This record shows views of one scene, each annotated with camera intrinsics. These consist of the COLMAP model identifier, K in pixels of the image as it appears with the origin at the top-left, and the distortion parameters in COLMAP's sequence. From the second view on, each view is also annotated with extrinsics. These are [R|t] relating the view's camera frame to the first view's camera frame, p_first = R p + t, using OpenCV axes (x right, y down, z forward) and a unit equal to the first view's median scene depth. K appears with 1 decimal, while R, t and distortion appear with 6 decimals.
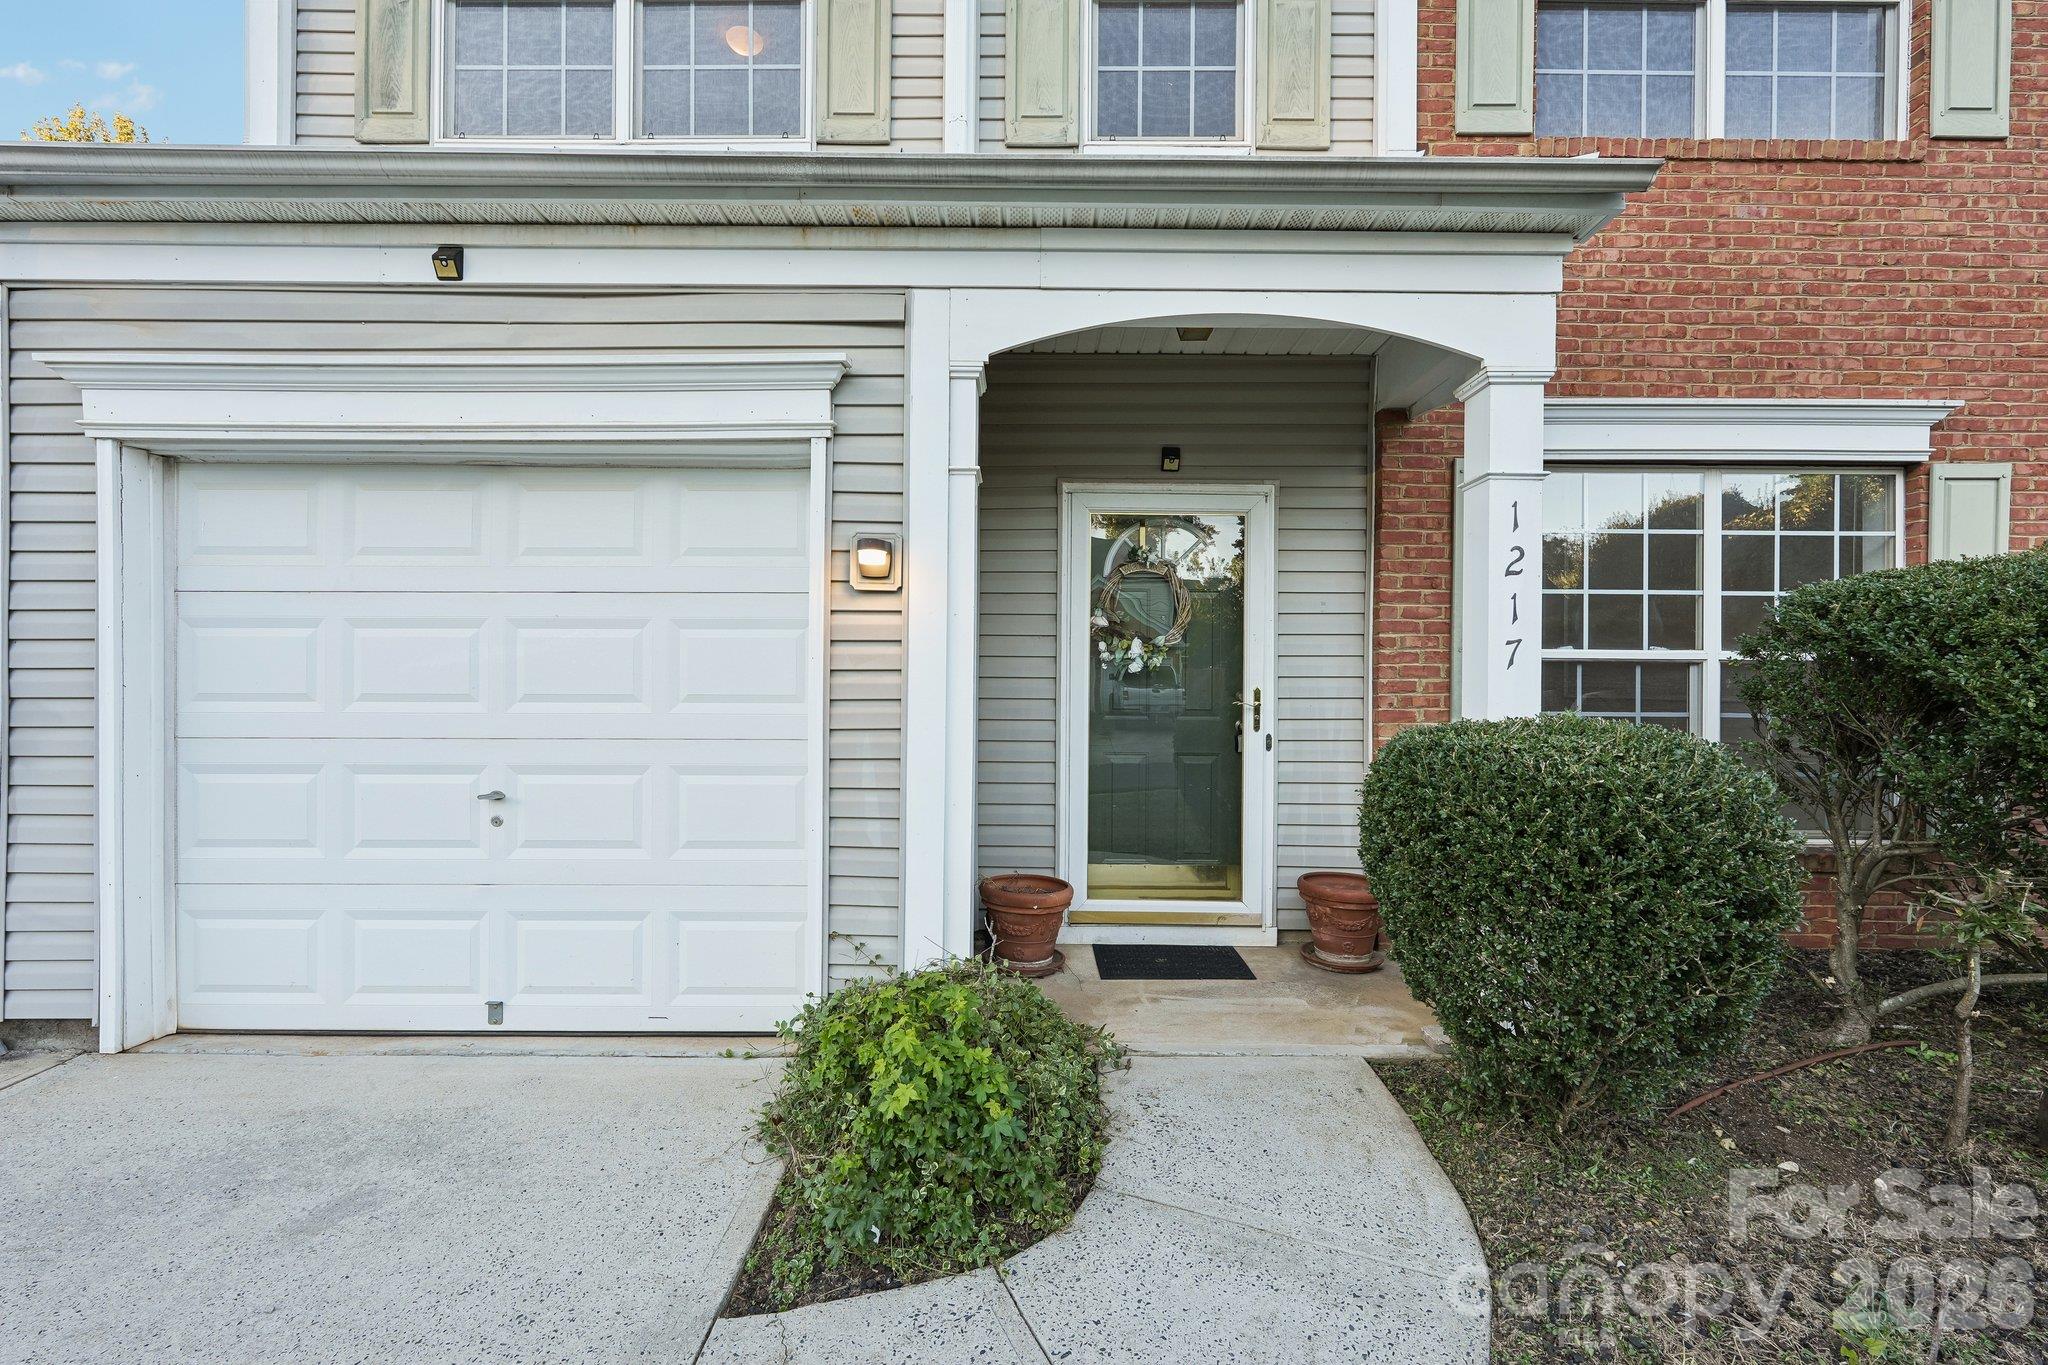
lens RADIAL K [[895.1, 0, 1040.2], [0, 895.1, 650.3], [0, 0, 1]] dist [0.000347, 0.002152]
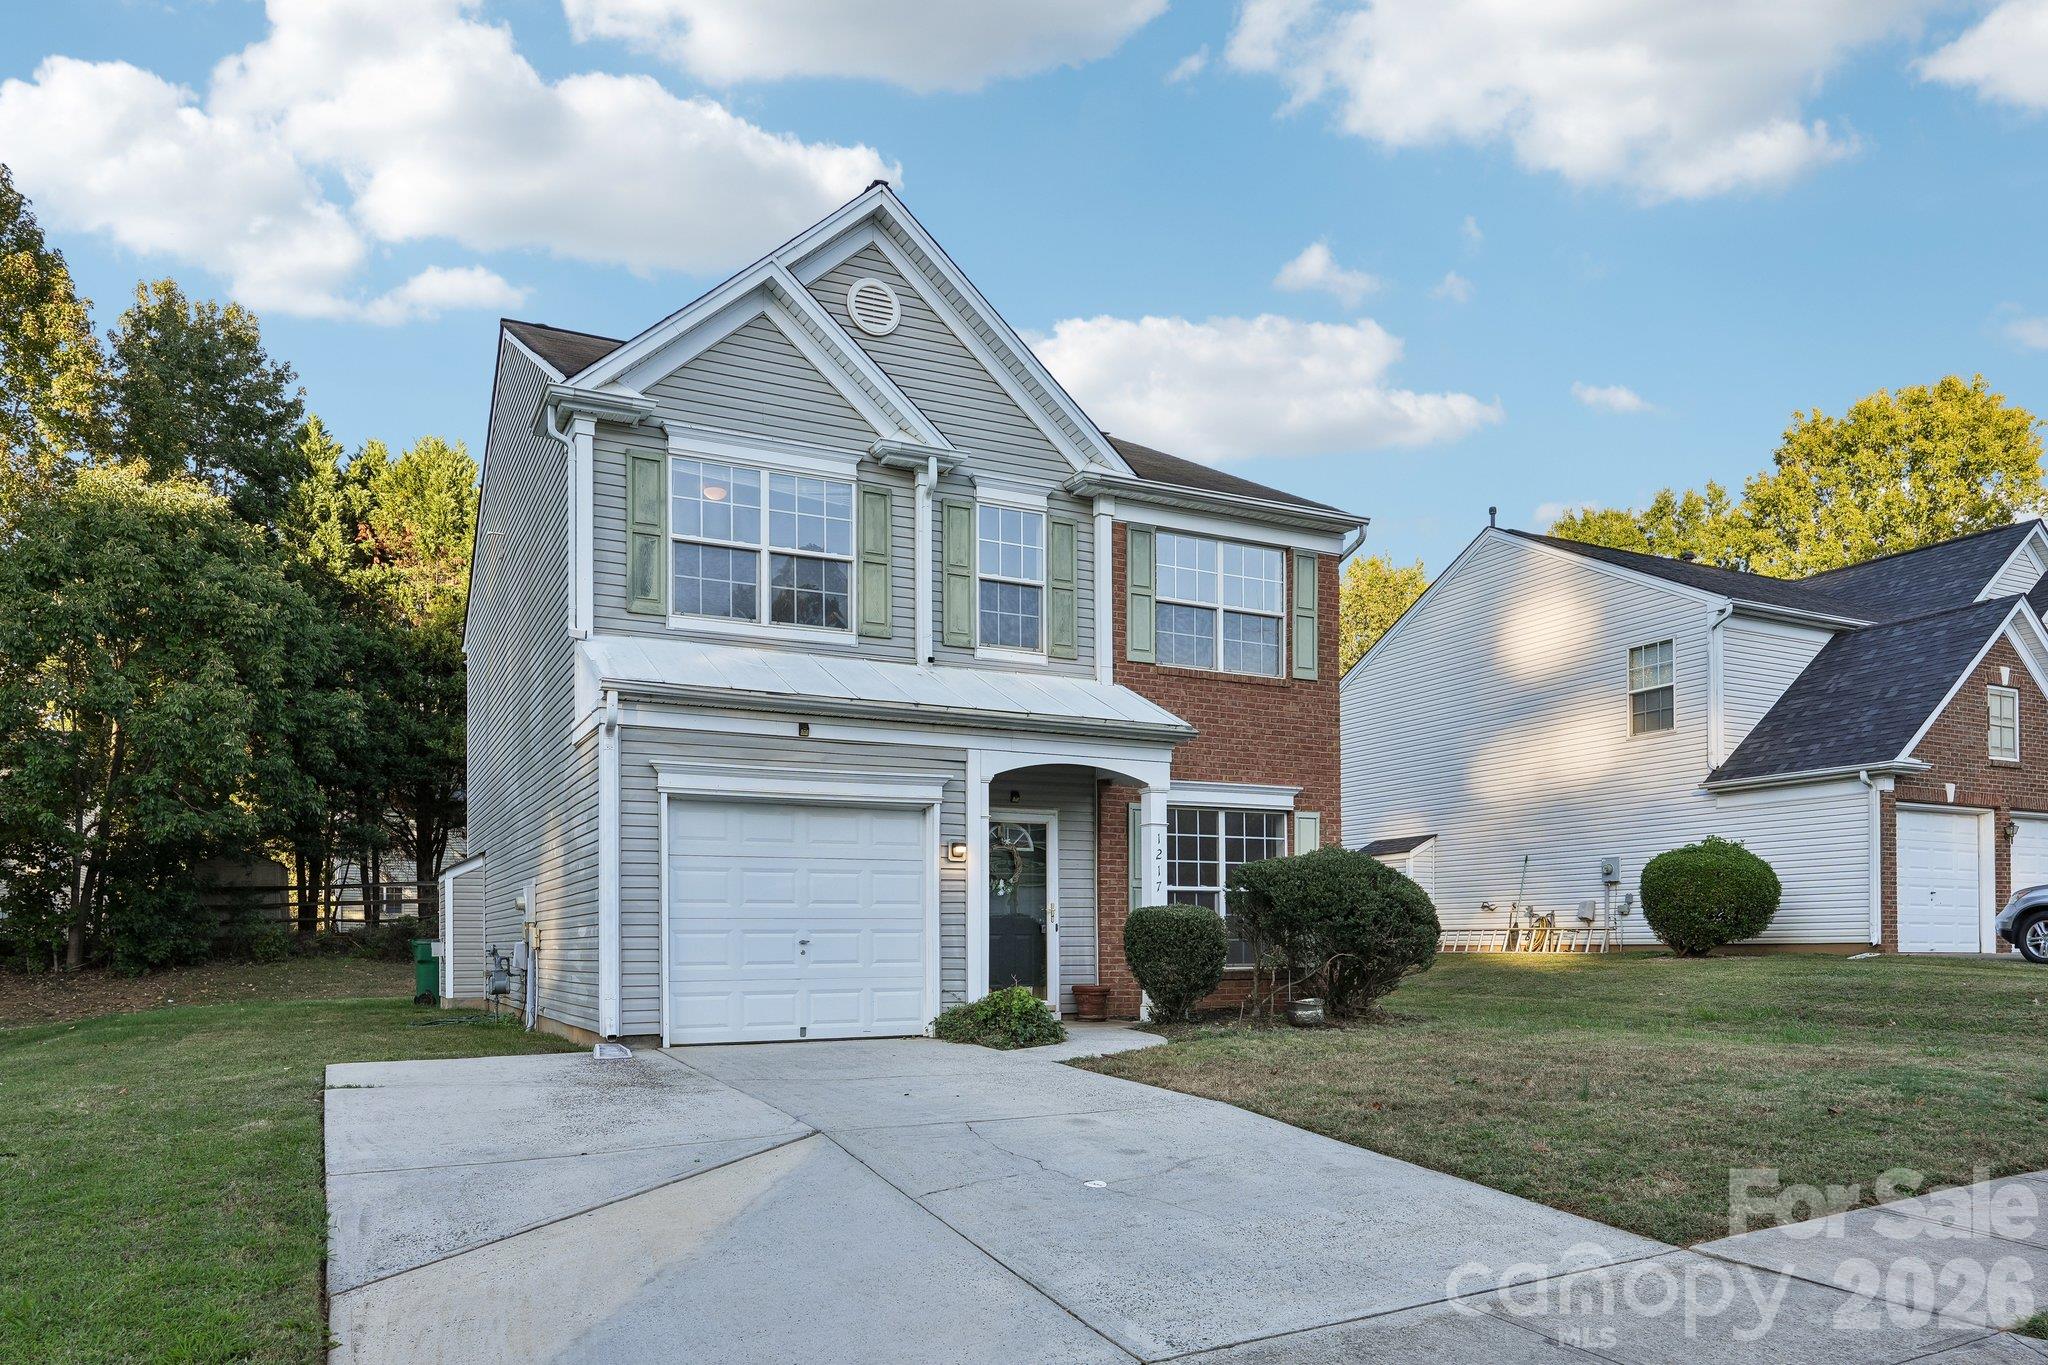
lens RADIAL K [[1362.8, 0, 1023.1], [0, 1362.8, 684.1], [0, 0, 1]] dist [0.002711, 0.004326]
pose [[0.897280, 0.073341, 0.435327, -1.347272], [-0.006526, 0.988199, -0.153035, 0.024648], [-0.441413, 0.134475, 0.887170, -2.061871]]
